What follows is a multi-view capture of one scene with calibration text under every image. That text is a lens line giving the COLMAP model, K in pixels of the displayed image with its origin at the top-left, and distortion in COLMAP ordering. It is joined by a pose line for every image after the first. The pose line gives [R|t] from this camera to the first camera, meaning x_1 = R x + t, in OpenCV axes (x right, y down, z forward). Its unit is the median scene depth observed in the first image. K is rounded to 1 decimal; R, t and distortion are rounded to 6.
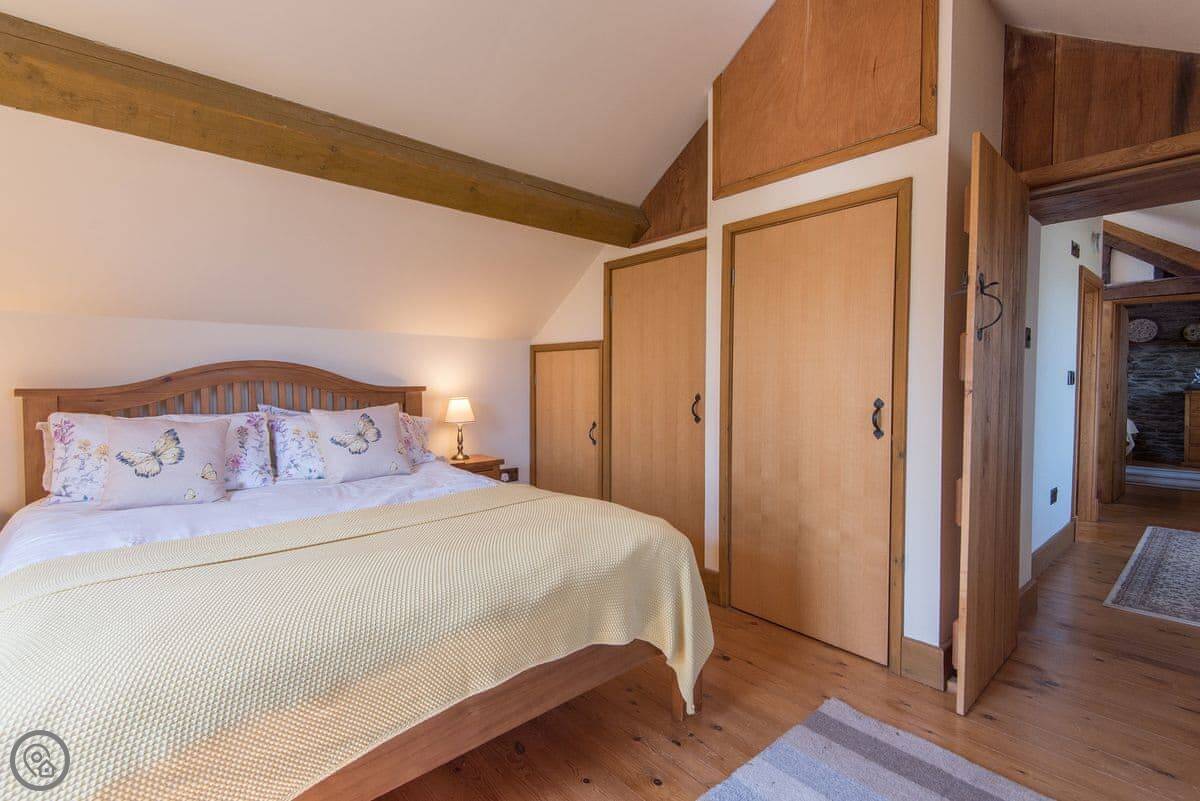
lens RADIAL K [[570.4, 0, 592.9], [0, 570.4, 393.5], [0, 0, 1]] dist [0.002364, 0.000063]
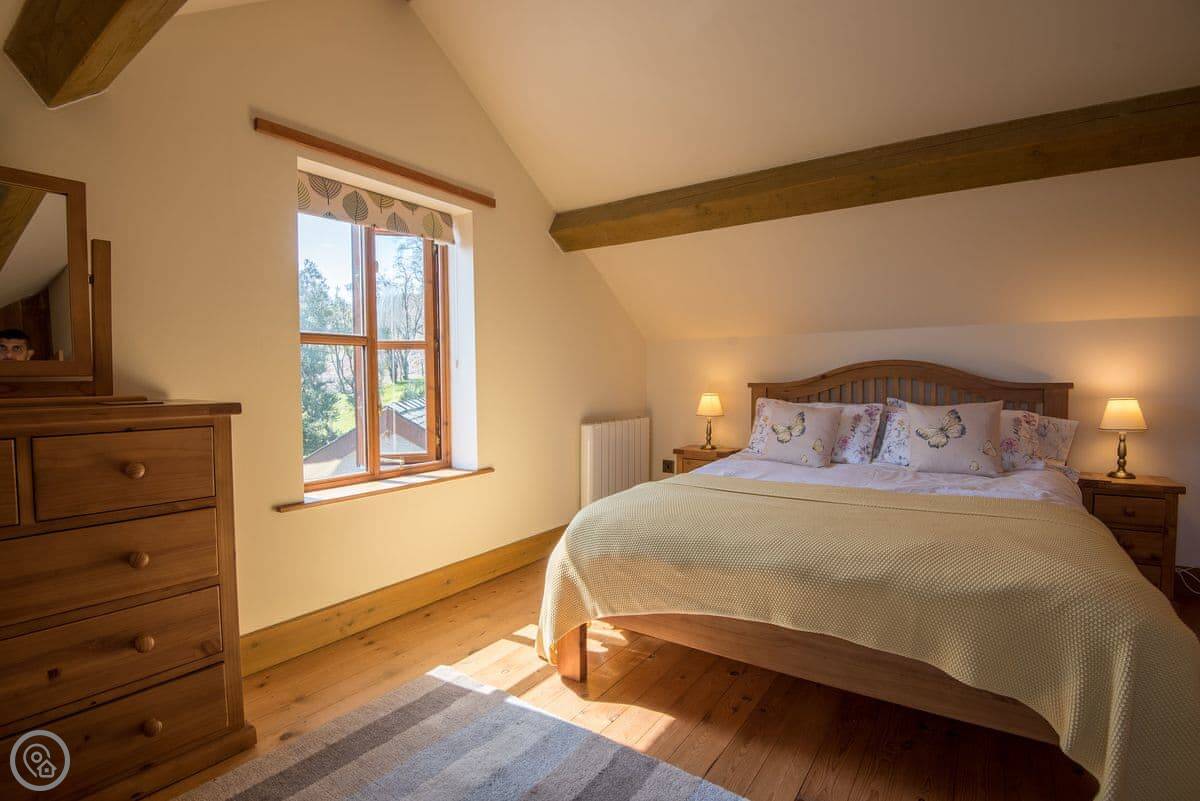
lens RADIAL K [[570.4, 0, 581.4], [0, 570.4, 396.0], [0, 0, 1]] dist [0.002364, 0.000063]
pose [[0.208995, 0.030754, -0.977433, 0.481483], [-0.016482, 0.999474, 0.027924, -0.007144], [0.977778, 0.010274, 0.209392, 0.153893]]
